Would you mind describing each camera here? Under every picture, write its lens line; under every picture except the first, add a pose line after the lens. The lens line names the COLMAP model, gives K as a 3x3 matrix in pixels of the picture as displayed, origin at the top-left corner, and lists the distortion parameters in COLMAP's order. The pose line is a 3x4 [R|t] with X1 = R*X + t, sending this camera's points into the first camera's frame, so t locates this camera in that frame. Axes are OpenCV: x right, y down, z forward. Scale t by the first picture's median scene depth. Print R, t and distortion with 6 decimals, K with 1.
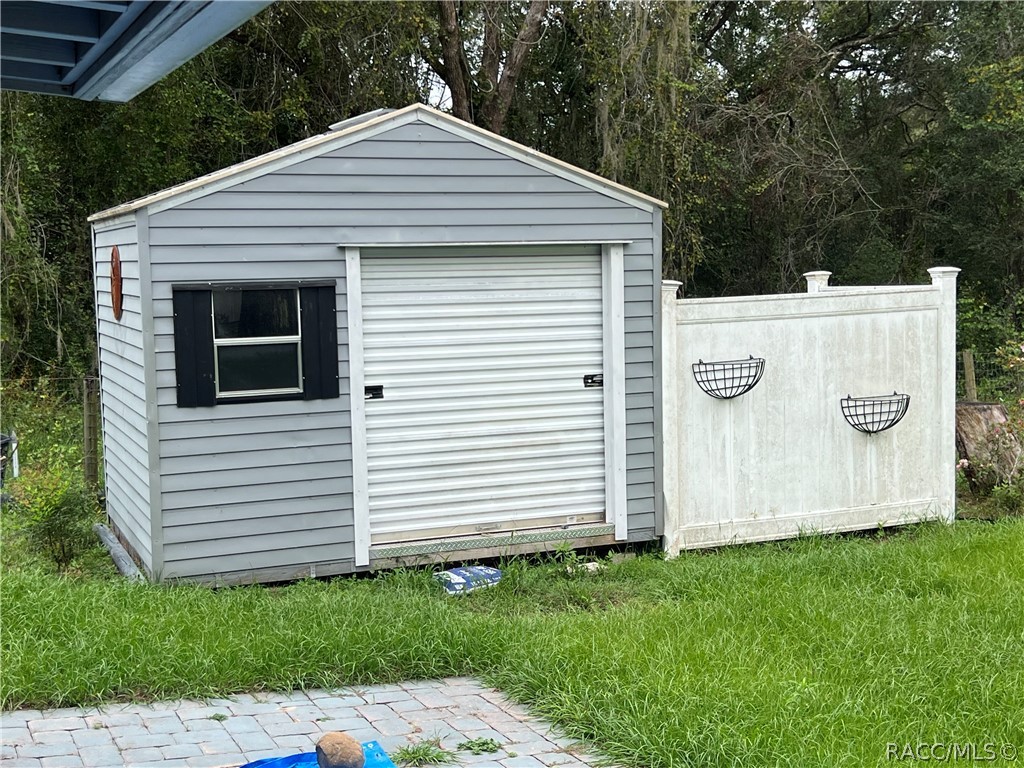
lens RADIAL K [[1382.7, 0, 512.0], [0, 1382.7, 384.0], [0, 0, 1]] dist [0.141750, 0.009766]
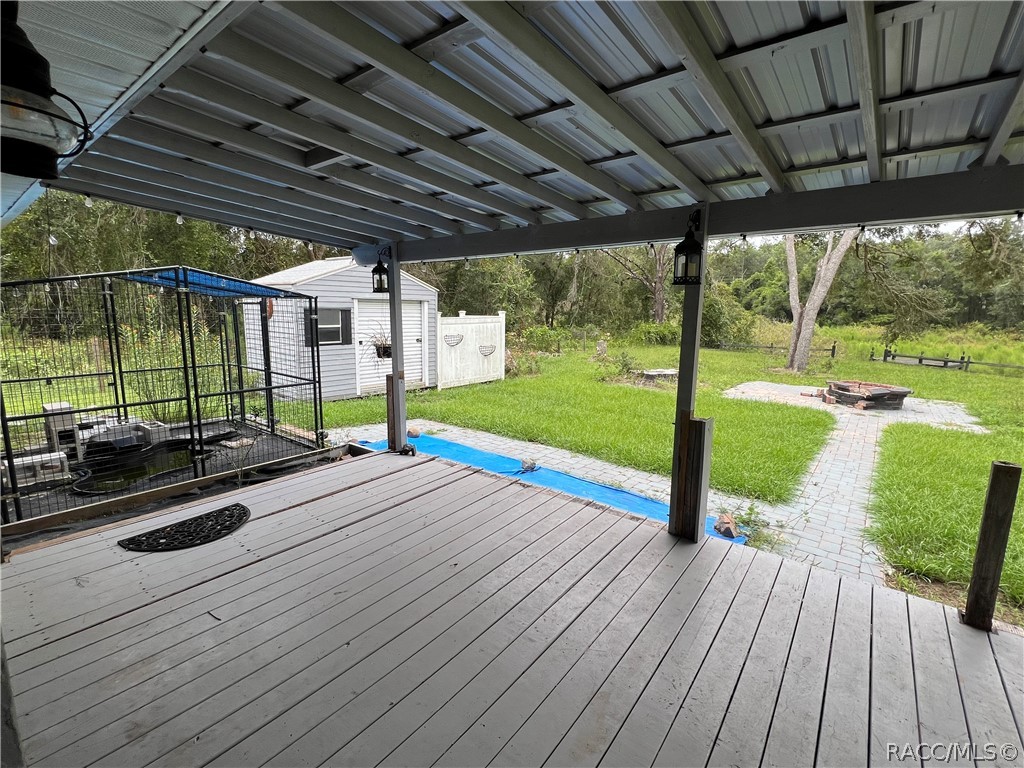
lens RADIAL K [[475.1, 0, 510.0], [0, 475.1, 388.1], [0, 0, 1]] dist [-0.002389, 0.000515]
pose [[0.887160, -0.037887, 0.459904, -0.287464], [0.001245, 0.996817, 0.079716, 0.021904], [-0.461460, -0.070149, 0.884383, -0.159757]]
